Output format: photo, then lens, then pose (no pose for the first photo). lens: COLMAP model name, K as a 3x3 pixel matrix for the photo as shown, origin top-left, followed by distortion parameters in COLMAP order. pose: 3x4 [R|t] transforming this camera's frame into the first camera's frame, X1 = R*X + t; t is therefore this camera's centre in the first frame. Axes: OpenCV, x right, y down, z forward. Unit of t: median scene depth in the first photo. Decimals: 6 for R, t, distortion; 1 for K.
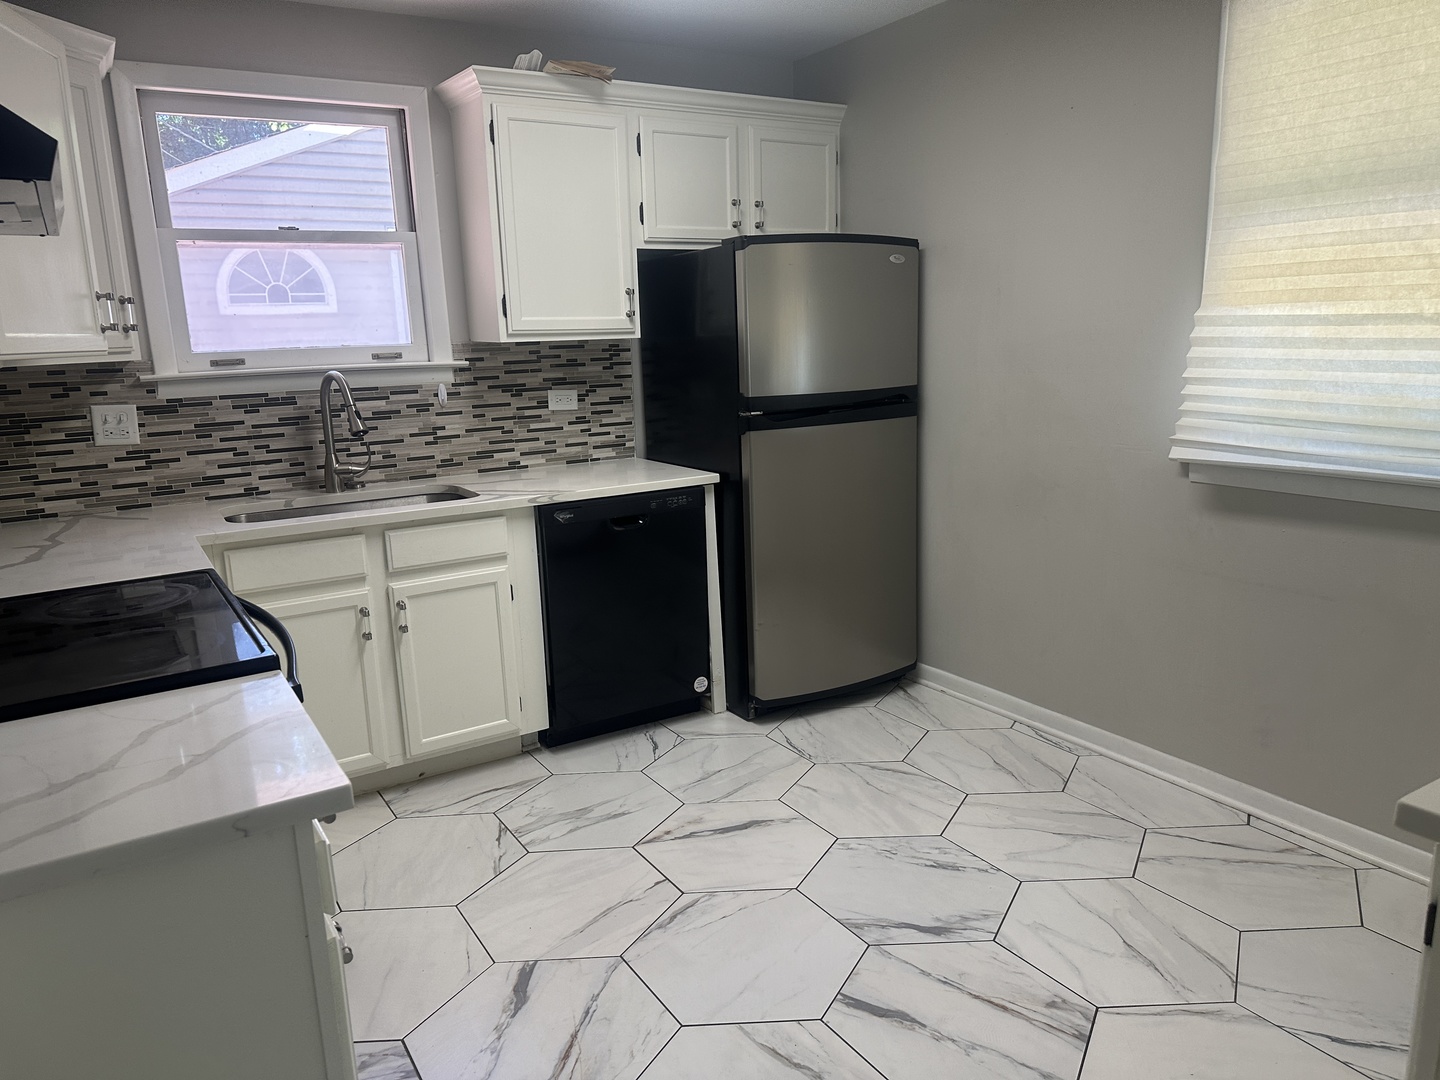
lens RADIAL K [[1010.9, 0, 723.9], [0, 1010.9, 545.9], [0, 0, 1]] dist [0.050866, -0.060116]
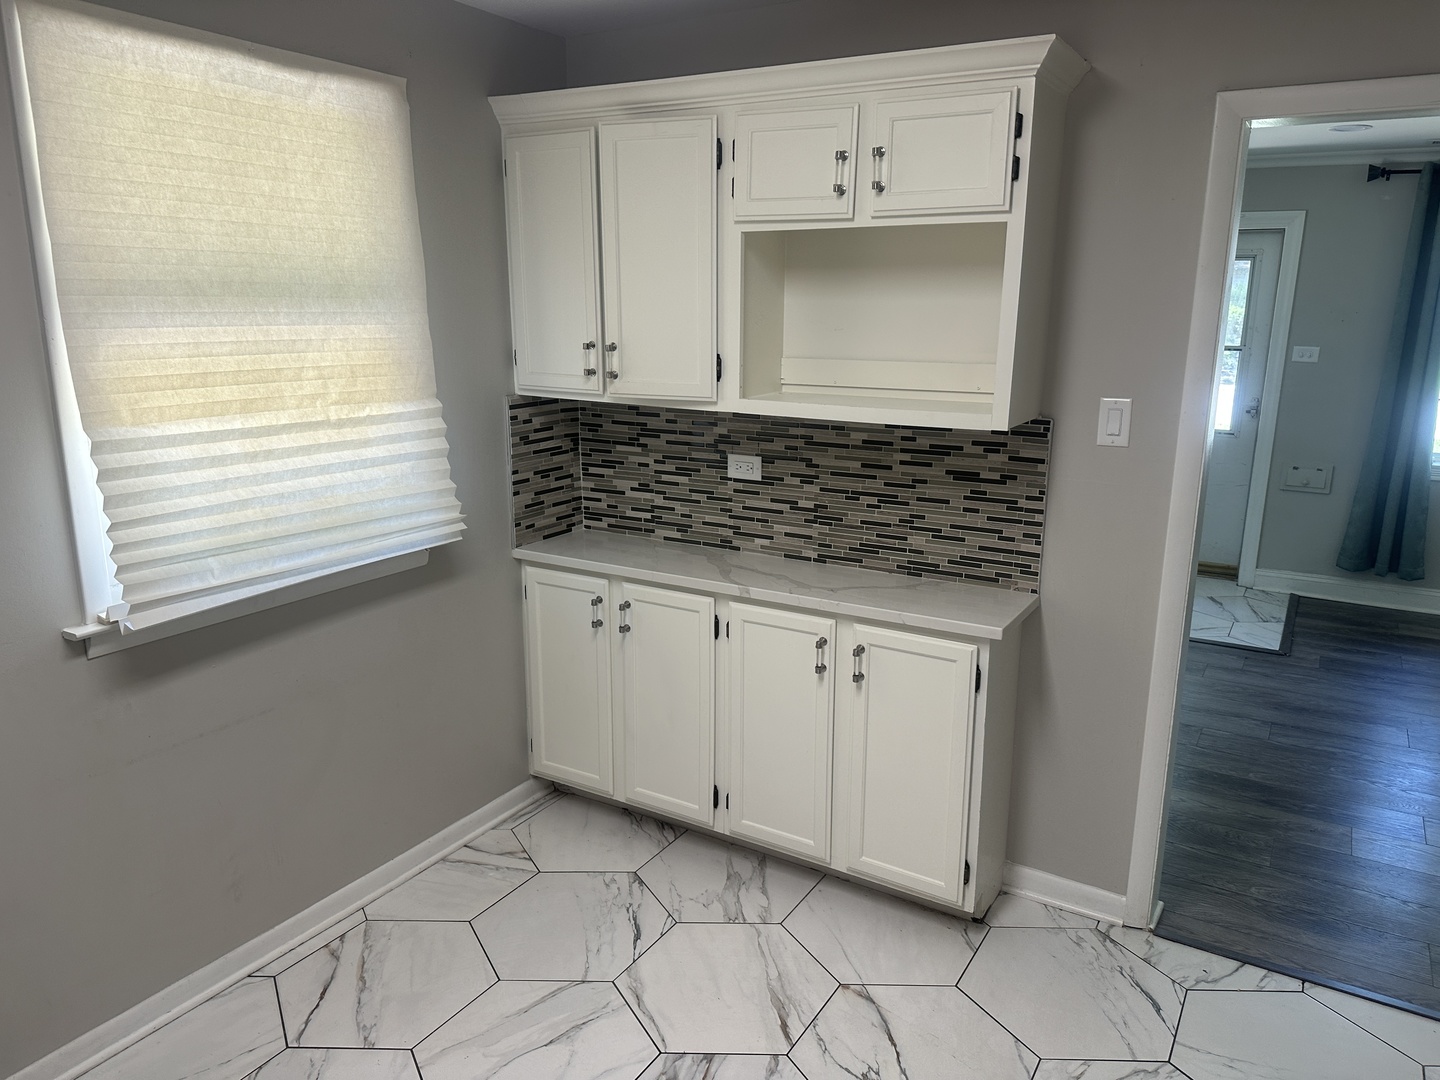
lens RADIAL K [[1010.9, 0, 723.1], [0, 1010.9, 544.7], [0, 0, 1]] dist [0.050866, -0.060116]
pose [[-0.444980, -0.181061, 0.877046, -0.370580], [0.198288, 0.935120, 0.293653, -0.259532], [-0.873313, 0.304577, -0.380207, 0.831430]]
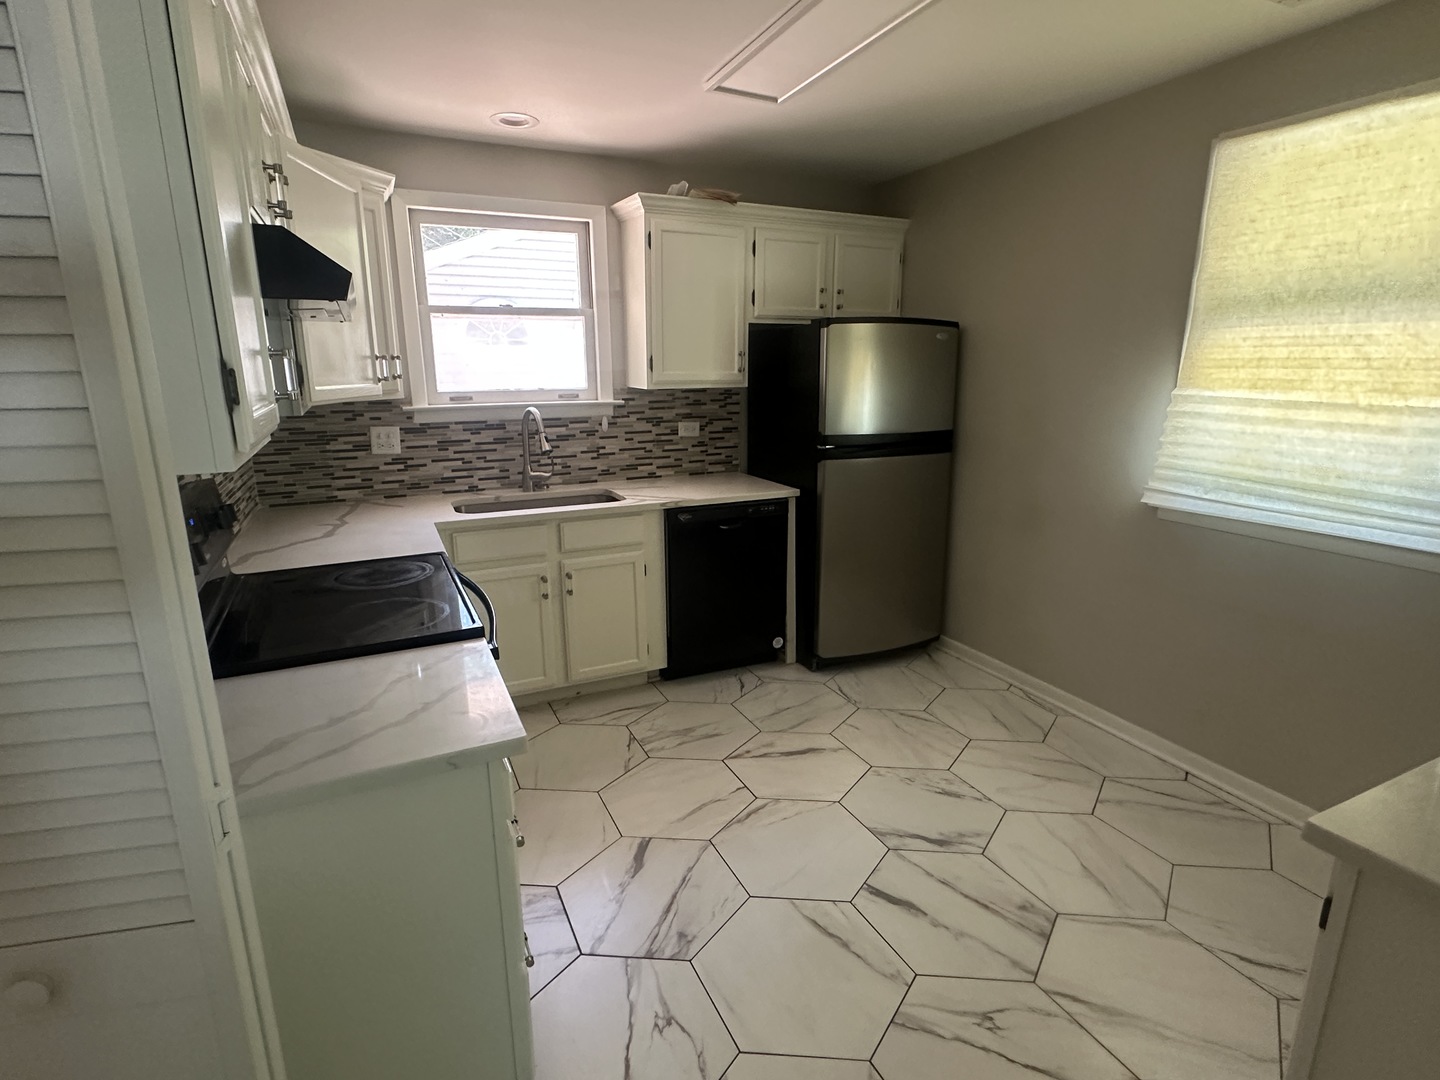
lens RADIAL K [[736.1, 0, 726.7], [0, 736.1, 539.5], [0, 0, 1]] dist [-0.002908, 0.000485]
pose [[0.993483, 0.055357, -0.099637, 0.000410], [-0.052375, 0.998105, 0.032296, -0.036302], [0.101236, -0.026867, 0.994500, 0.001445]]
